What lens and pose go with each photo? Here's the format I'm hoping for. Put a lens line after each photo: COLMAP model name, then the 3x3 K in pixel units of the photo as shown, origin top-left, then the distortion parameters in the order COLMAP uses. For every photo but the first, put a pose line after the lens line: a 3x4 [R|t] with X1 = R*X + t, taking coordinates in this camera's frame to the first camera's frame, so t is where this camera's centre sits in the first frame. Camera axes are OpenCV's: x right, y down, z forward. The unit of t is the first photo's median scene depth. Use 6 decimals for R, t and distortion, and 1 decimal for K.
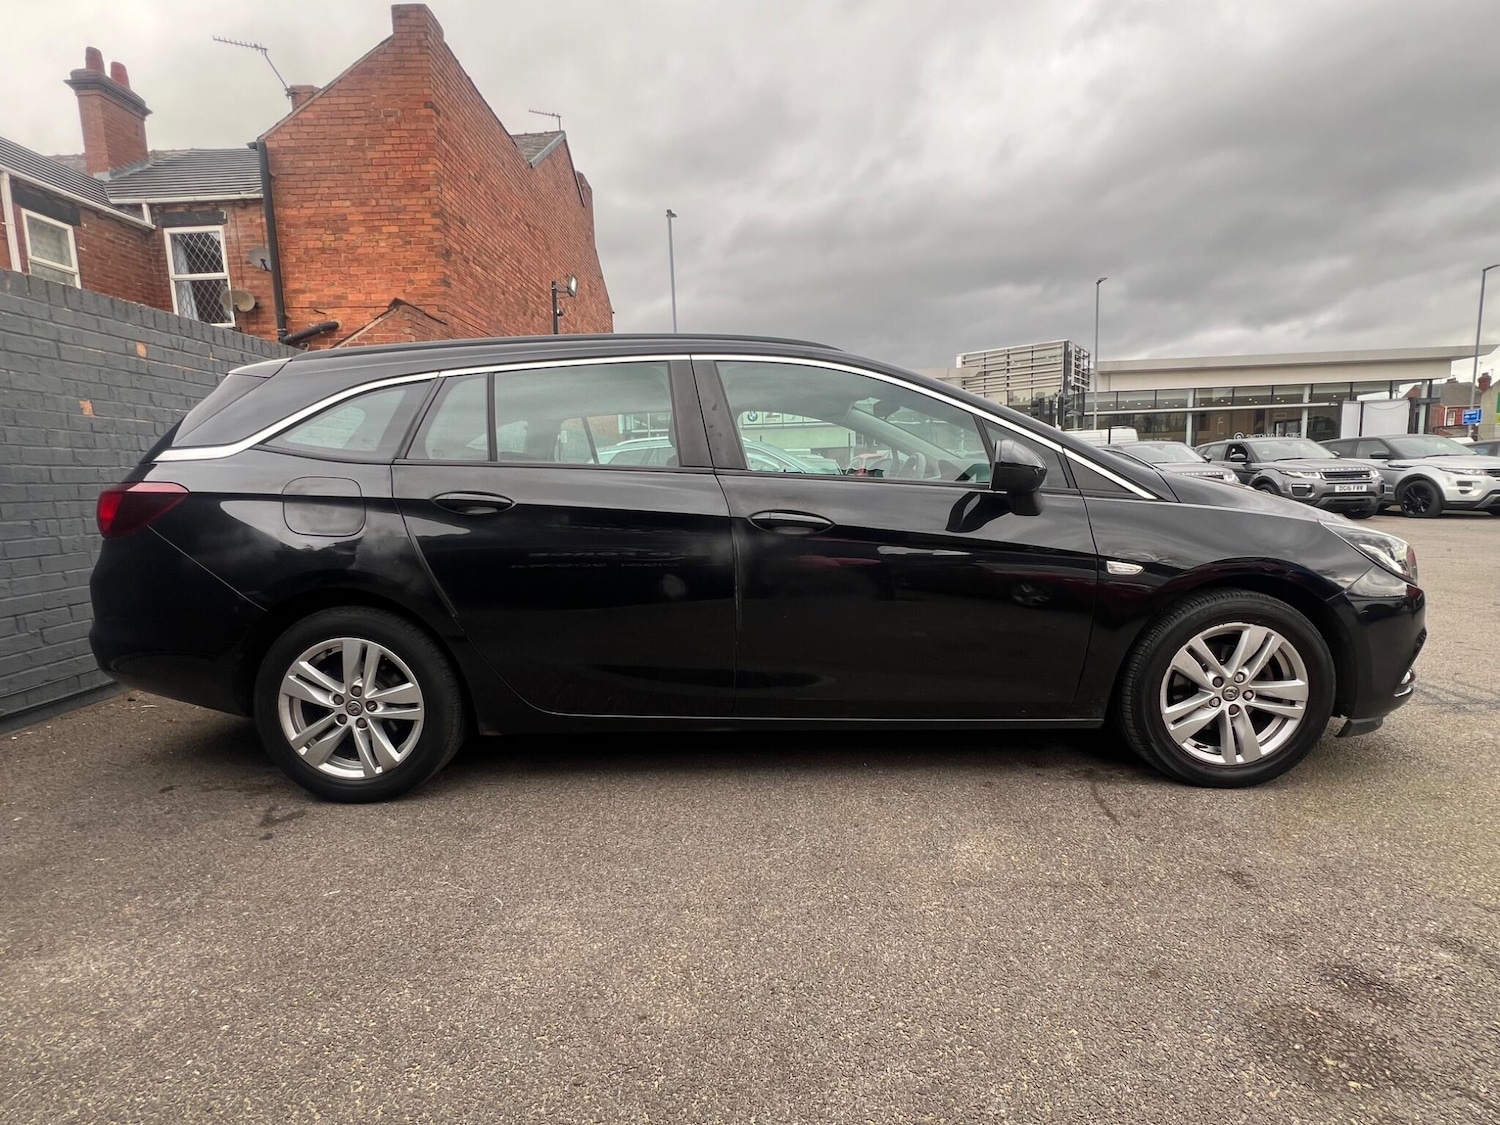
lens RADIAL K [[698.4, 0, 747.2], [0, 698.4, 585.8], [0, 0, 1]] dist [0.000557, -0.000506]
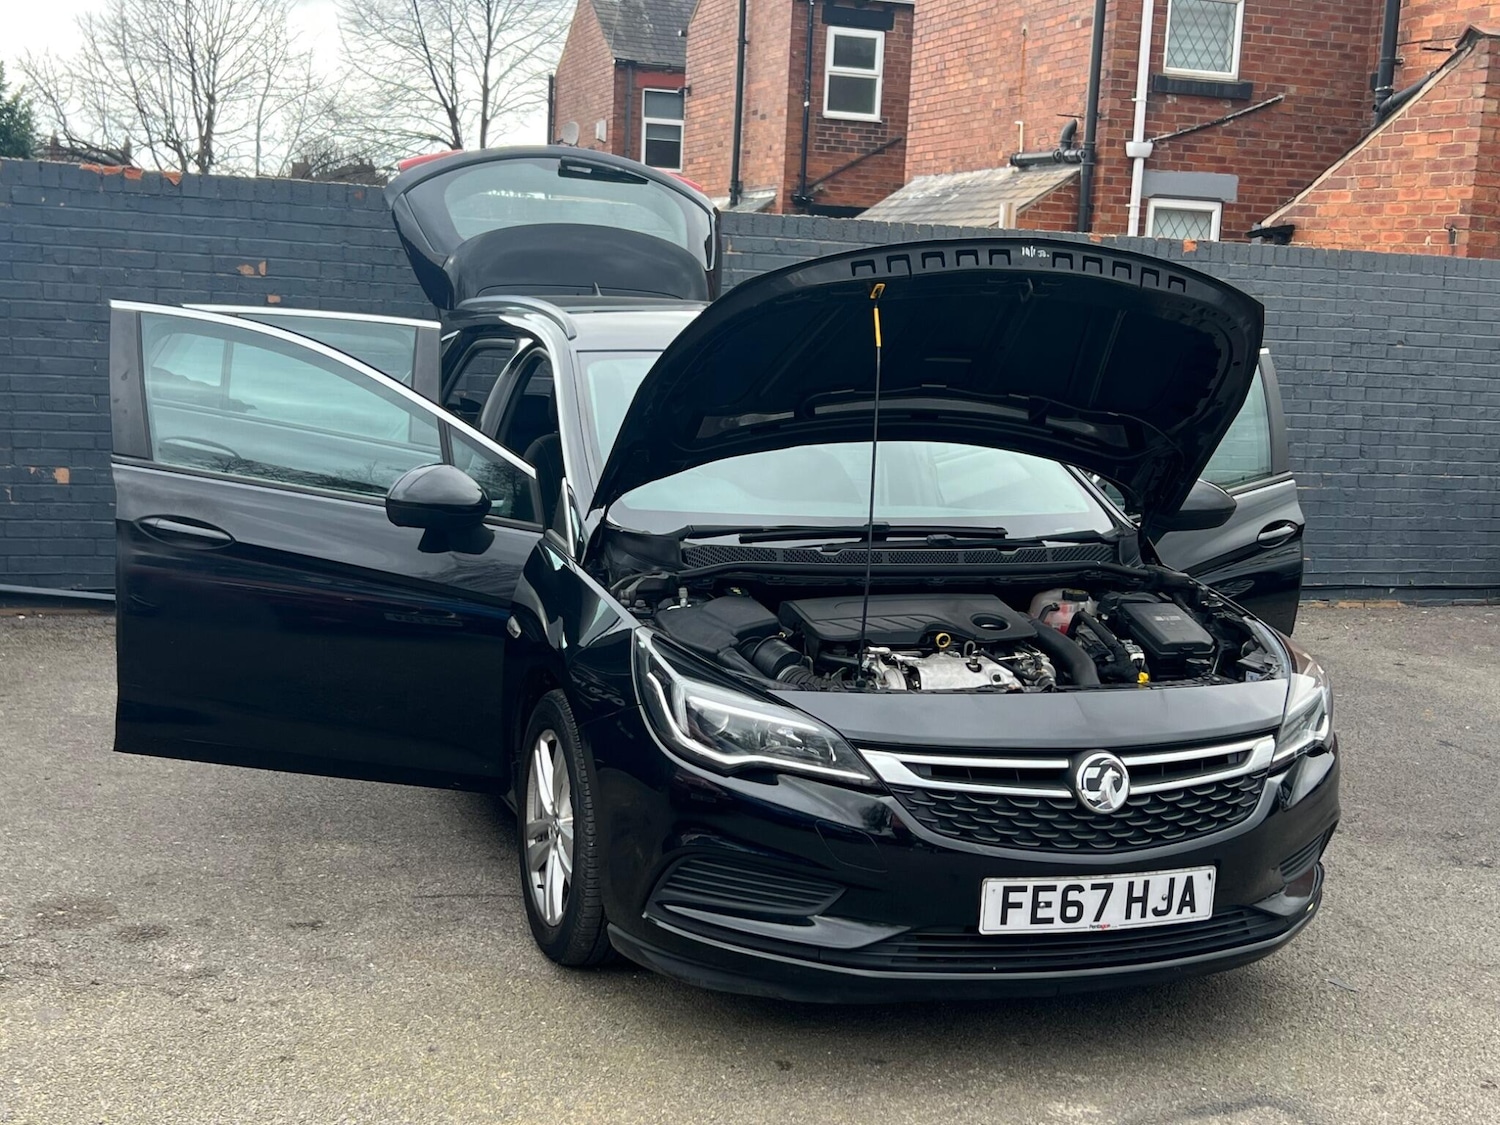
lens RADIAL K [[1808.8, 0, 718.5], [0, 1808.8, 576.1], [0, 0, 1]] dist [0.148267, -0.355861]
pose [[0.358532, 0.179896, -0.916020, 2.444679], [-0.198143, 0.973563, 0.113643, -0.355254], [0.912247, 0.140758, 0.384698, 0.369939]]
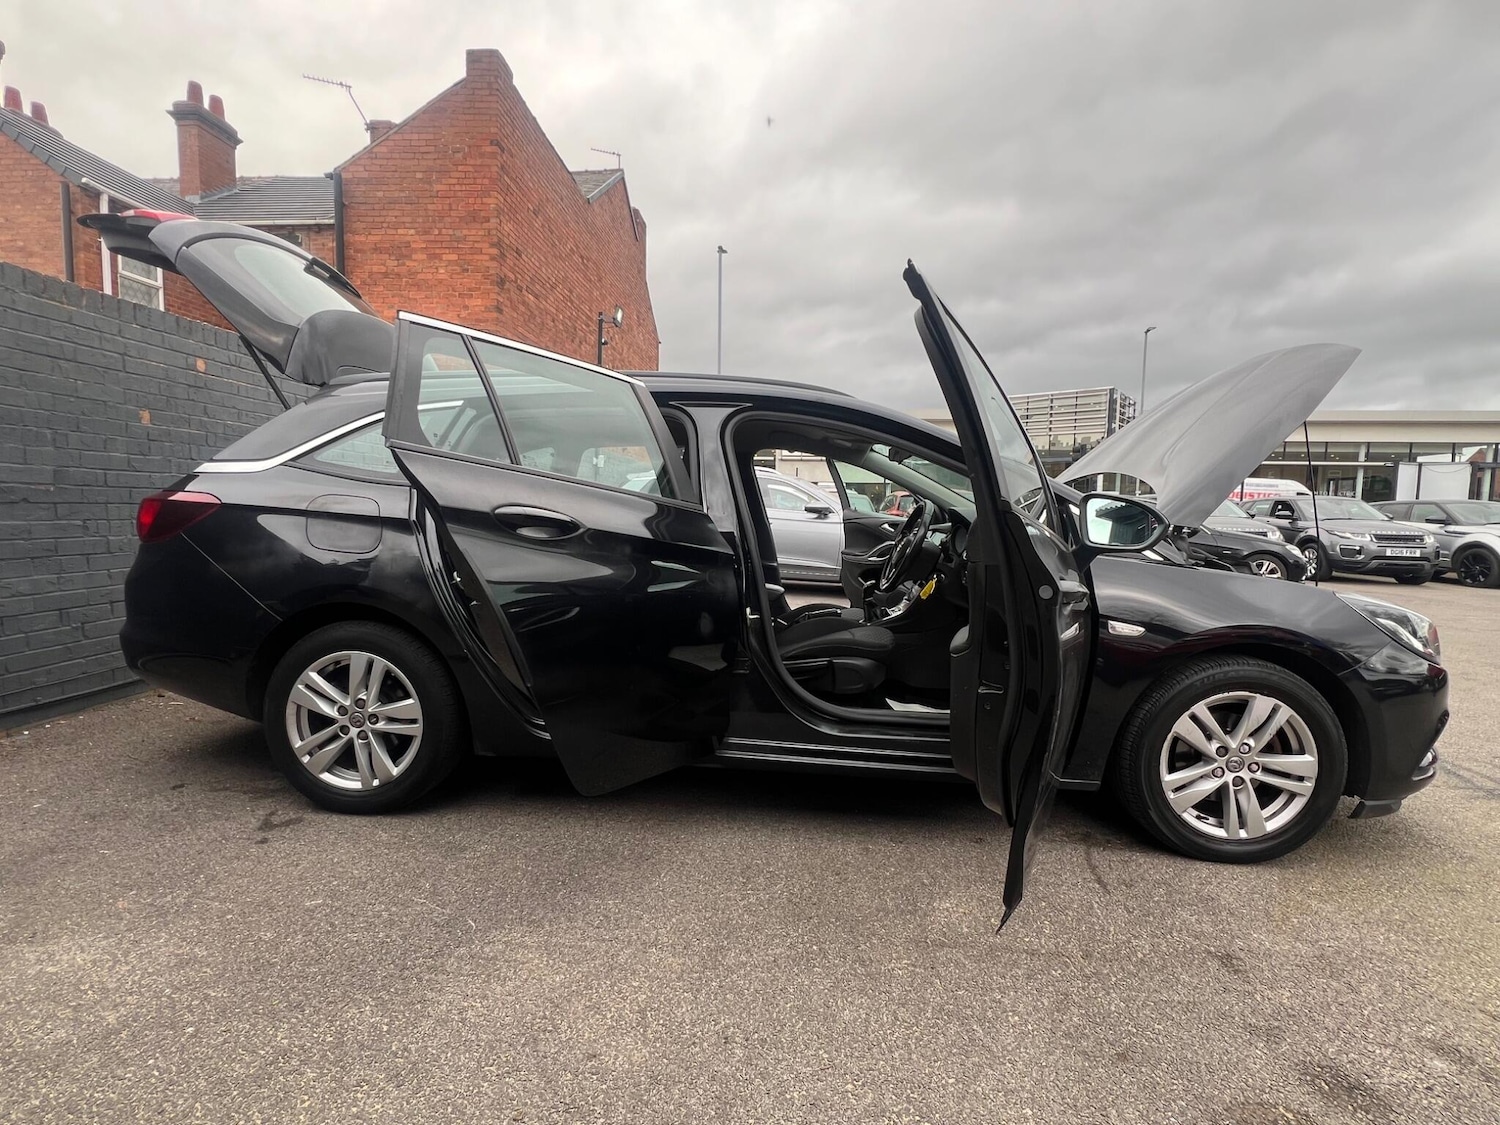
lens RADIAL K [[698.4, 0, 747.2], [0, 698.4, 585.8], [0, 0, 1]] dist [0.000557, -0.000506]
pose [[0.997221, 0.055519, -0.049686, 0.050383], [-0.057526, 0.997546, -0.039903, -0.014407], [0.047348, 0.042650, 0.997967, -0.007099]]
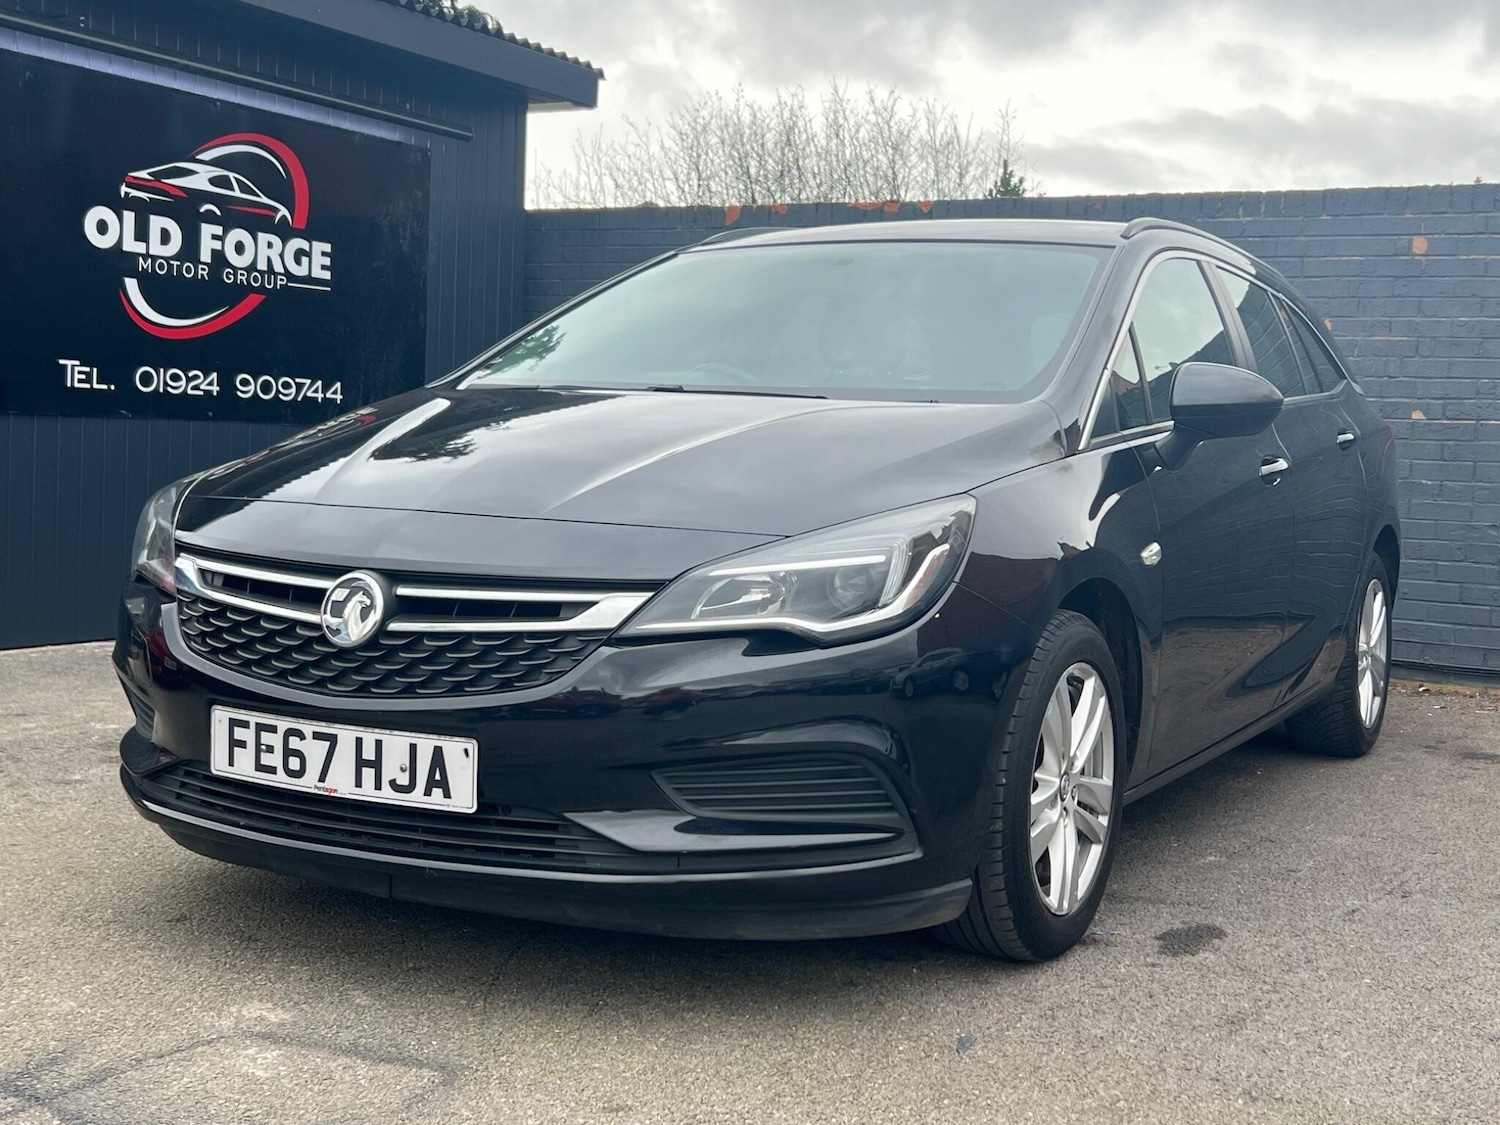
lens RADIAL K [[1882.2, 0, 795.4], [0, 1882.2, 564.1], [0, 0, 1]] dist [0.141714, -0.408062]
pose [[-0.422934, 0.074461, -0.903096, 2.184565], [-0.164040, 0.973861, 0.157117, -0.351169], [0.891189, 0.214594, -0.399664, 2.137049]]
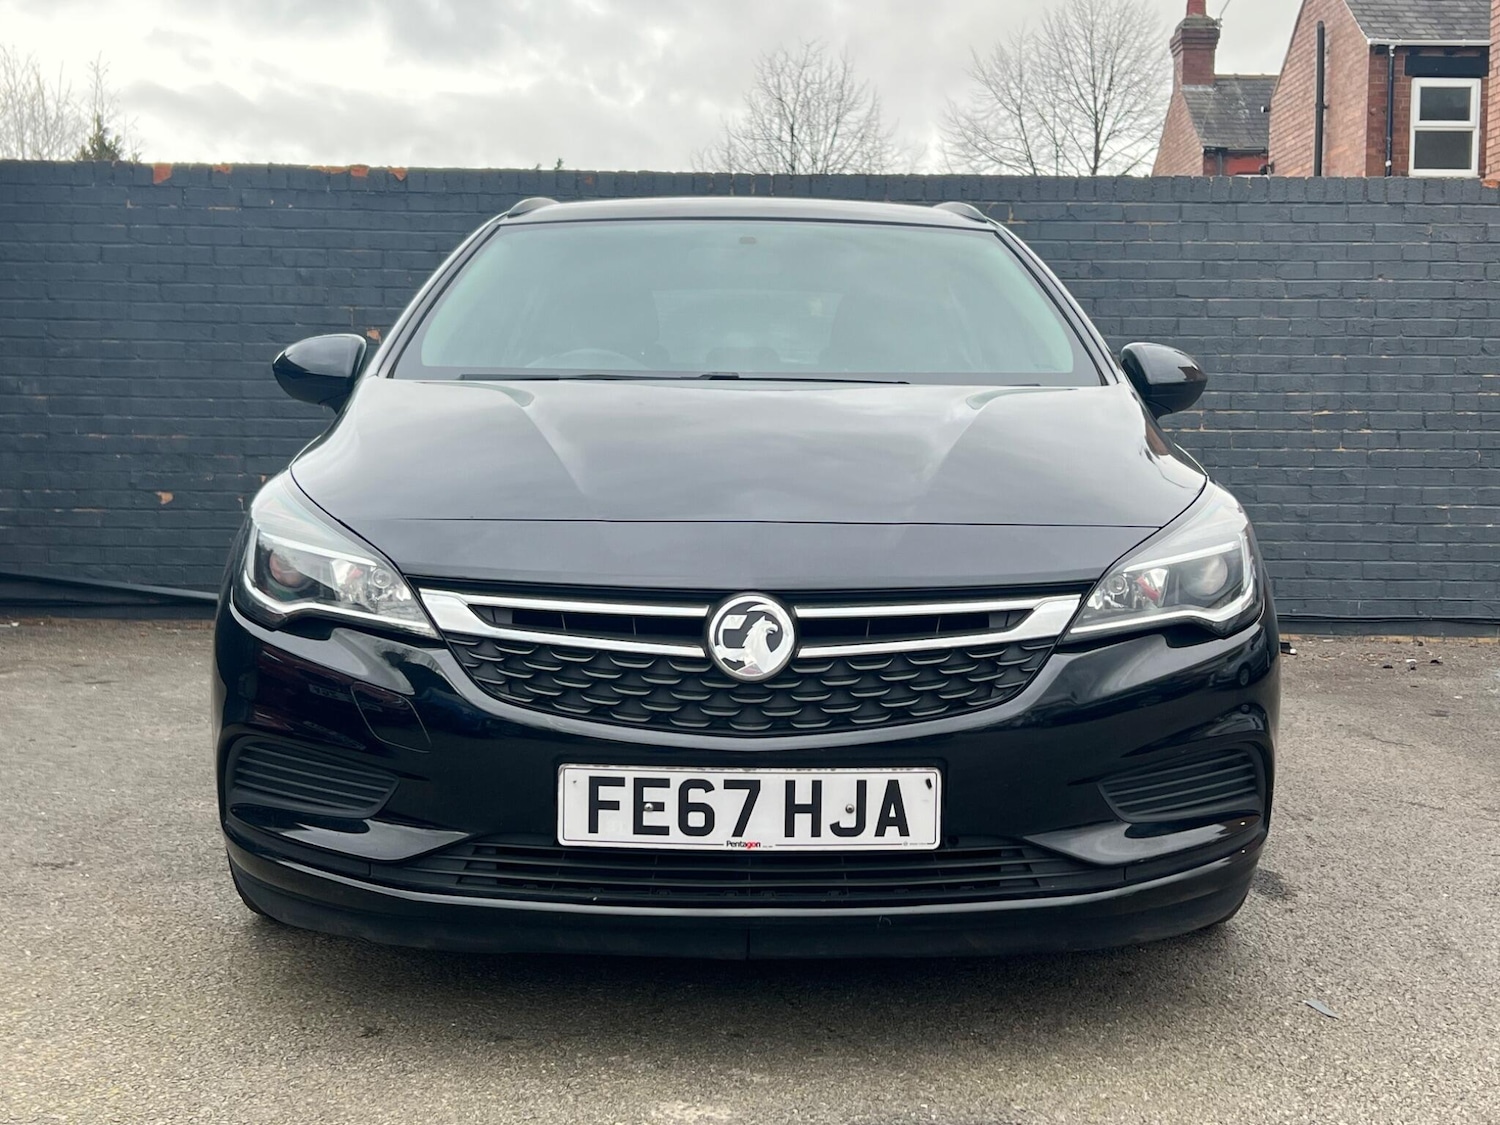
lens RADIAL K [[1857.3, 0, 770.6], [0, 1857.3, 560.2], [0, 0, 1]] dist [0.179449, -0.490406]
pose [[0.050959, 0.101395, -0.993540, 2.258080], [-0.164096, 0.982162, 0.091818, -0.214526], [0.985127, 0.158357, 0.066689, 1.259383]]
